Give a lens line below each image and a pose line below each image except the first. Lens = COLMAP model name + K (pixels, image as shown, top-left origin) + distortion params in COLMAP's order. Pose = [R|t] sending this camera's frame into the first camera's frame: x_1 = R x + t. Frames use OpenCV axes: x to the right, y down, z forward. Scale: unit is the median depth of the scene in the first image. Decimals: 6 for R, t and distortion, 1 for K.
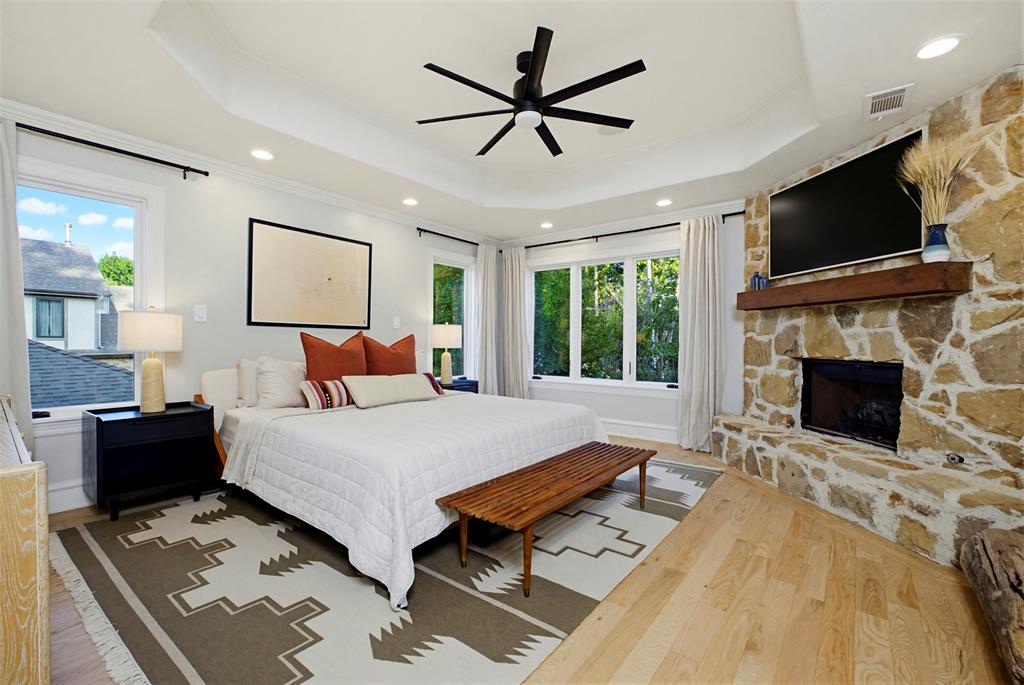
lens RADIAL K [[454.1, 0, 510.3], [0, 454.1, 343.7], [0, 0, 1]] dist [-0.000384, 0.000669]
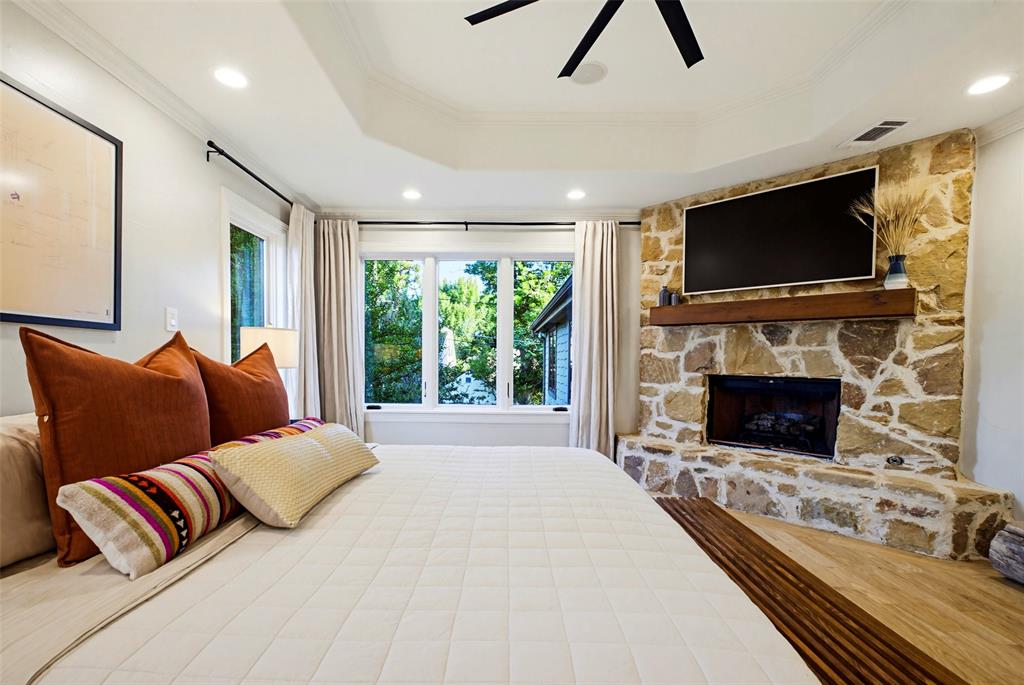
lens RADIAL K [[454.1, 0, 508.8], [0, 454.1, 370.9], [0, 0, 1]] dist [-0.000384, 0.000669]
pose [[0.783613, -0.015413, 0.621057, -0.440062], [-0.001190, 0.999653, 0.026310, -0.004458], [-0.621248, -0.021356, 0.783323, 0.607216]]
